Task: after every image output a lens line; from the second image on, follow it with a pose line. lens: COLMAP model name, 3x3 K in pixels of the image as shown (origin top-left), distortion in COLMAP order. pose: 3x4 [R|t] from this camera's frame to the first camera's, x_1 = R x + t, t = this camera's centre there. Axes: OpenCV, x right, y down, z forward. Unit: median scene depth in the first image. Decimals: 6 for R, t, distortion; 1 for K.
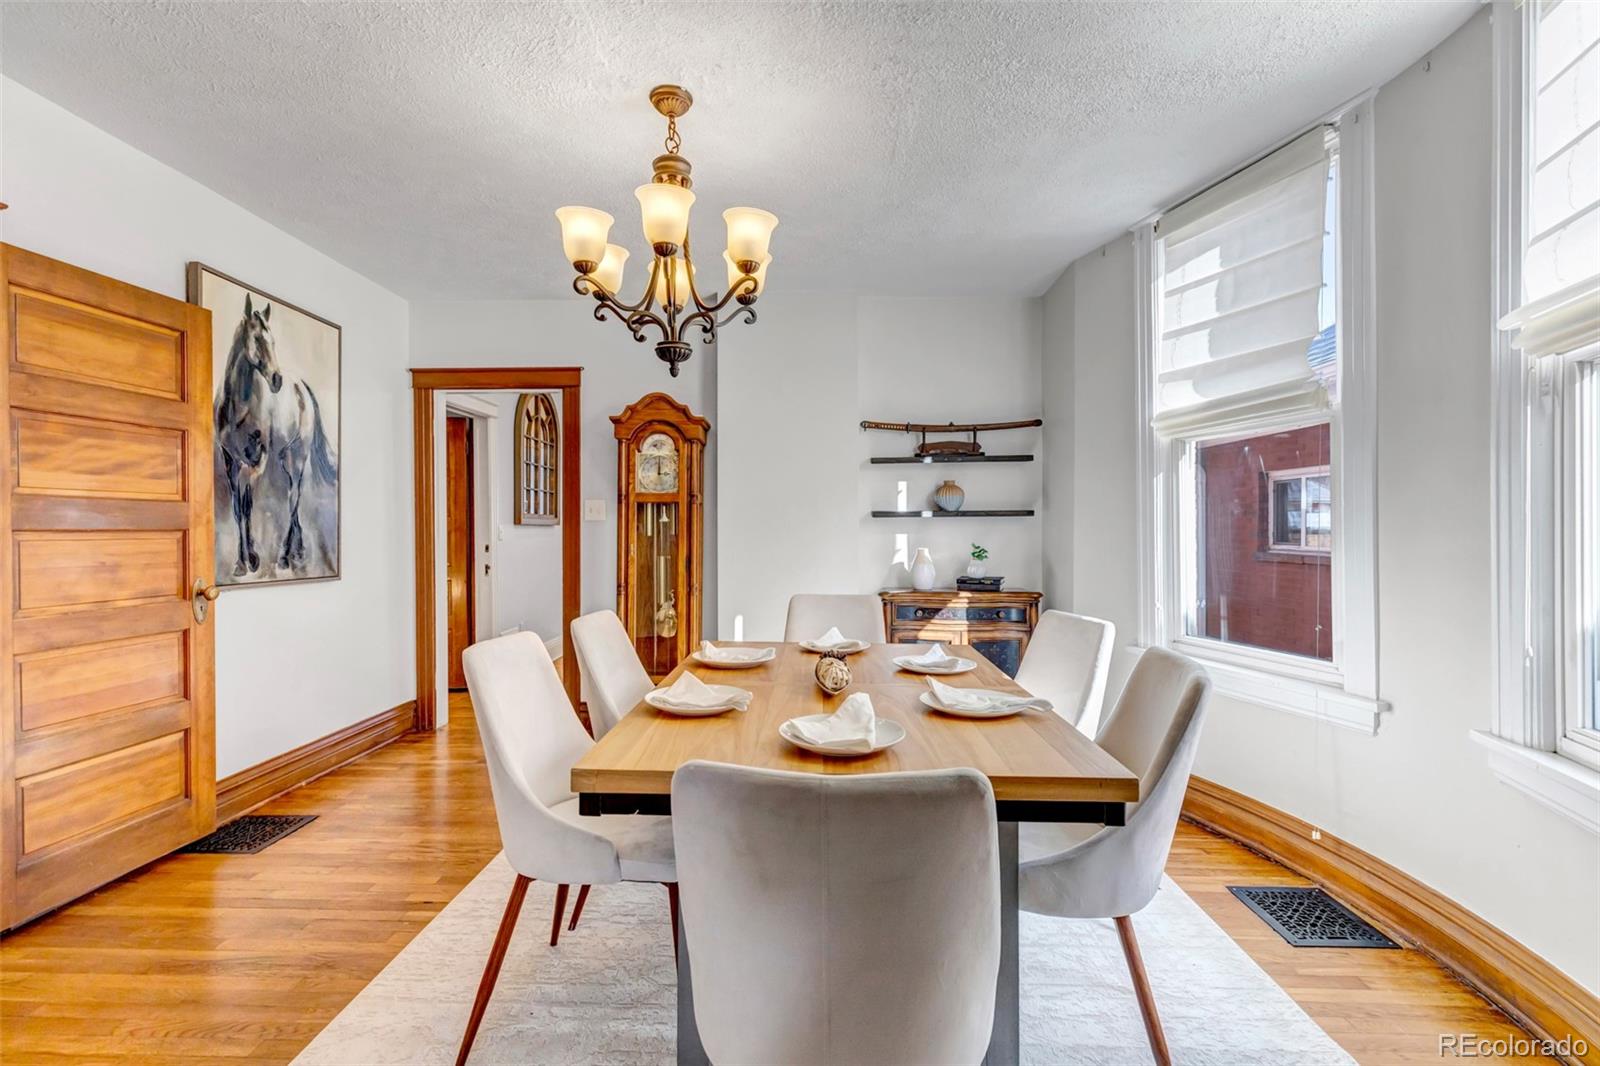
lens RADIAL K [[744.0, 0, 792.9], [0, 744.0, 531.8], [0, 0, 1]] dist [0.005396, 0.000336]
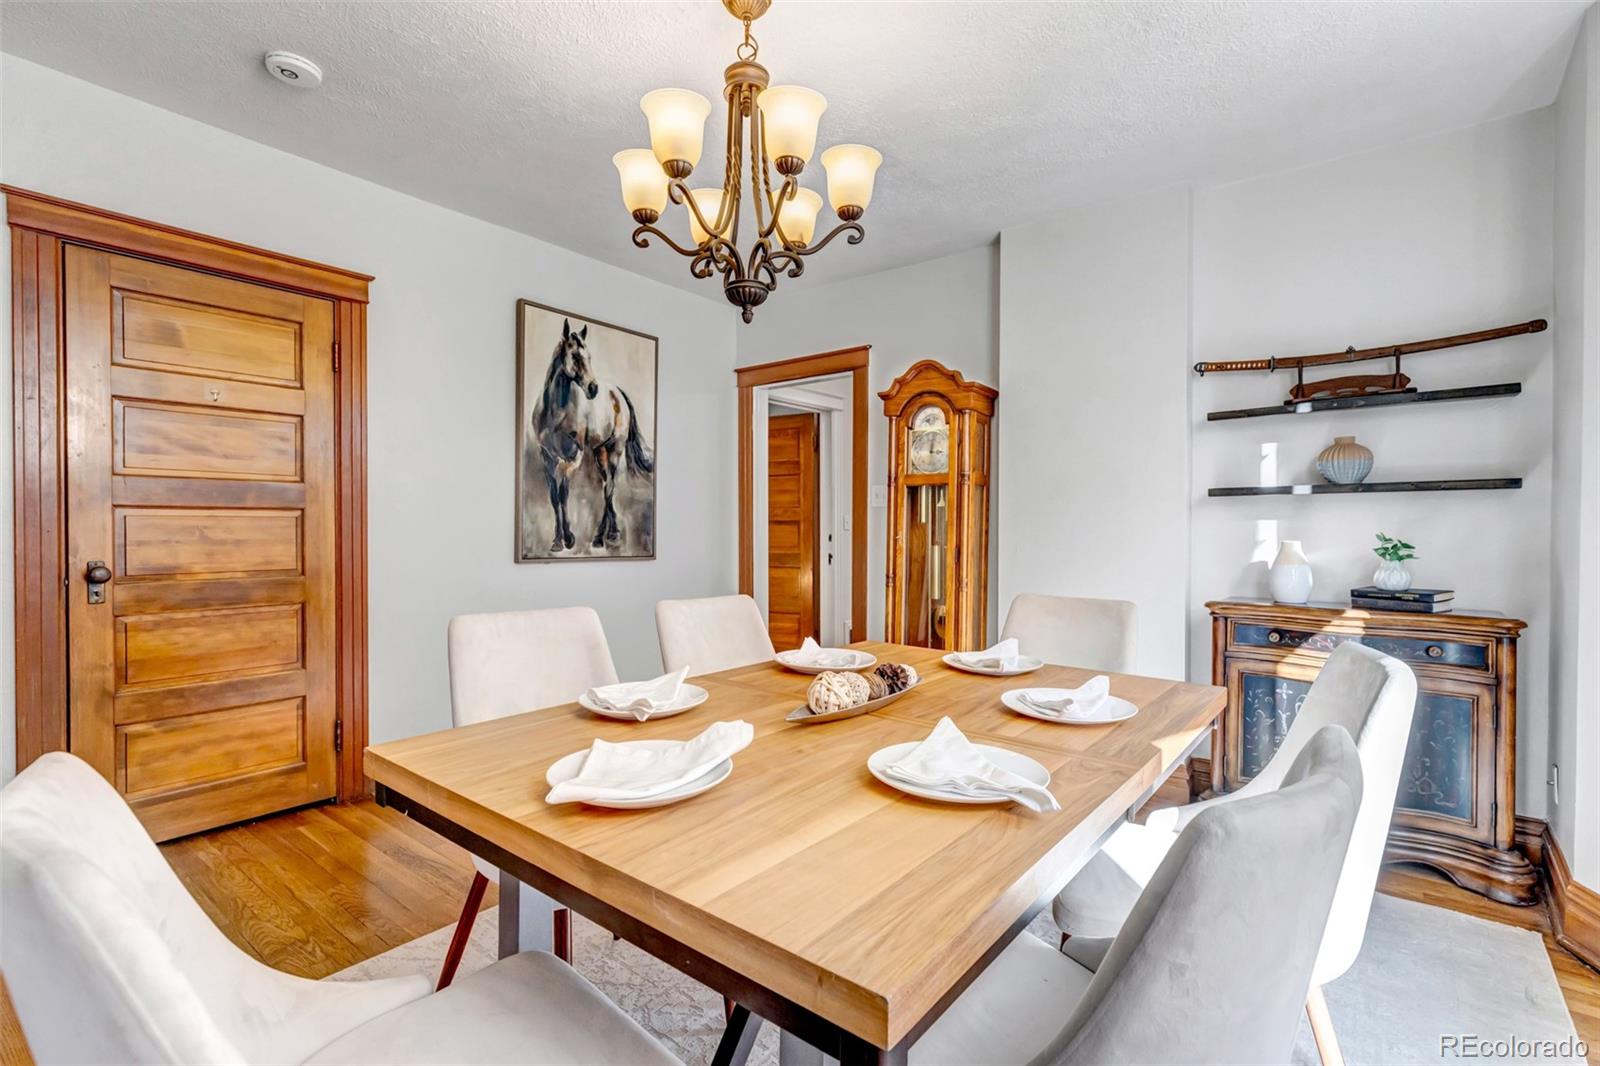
lens RADIAL K [[744.0, 0, 786.1], [0, 744.0, 531.8], [0, 0, 1]] dist [0.005396, 0.000336]
pose [[0.797534, 0.007245, -0.603230, 0.223753], [-0.007669, 0.999969, 0.001871, 0.016588], [0.603225, 0.003134, 0.797565, 0.198042]]
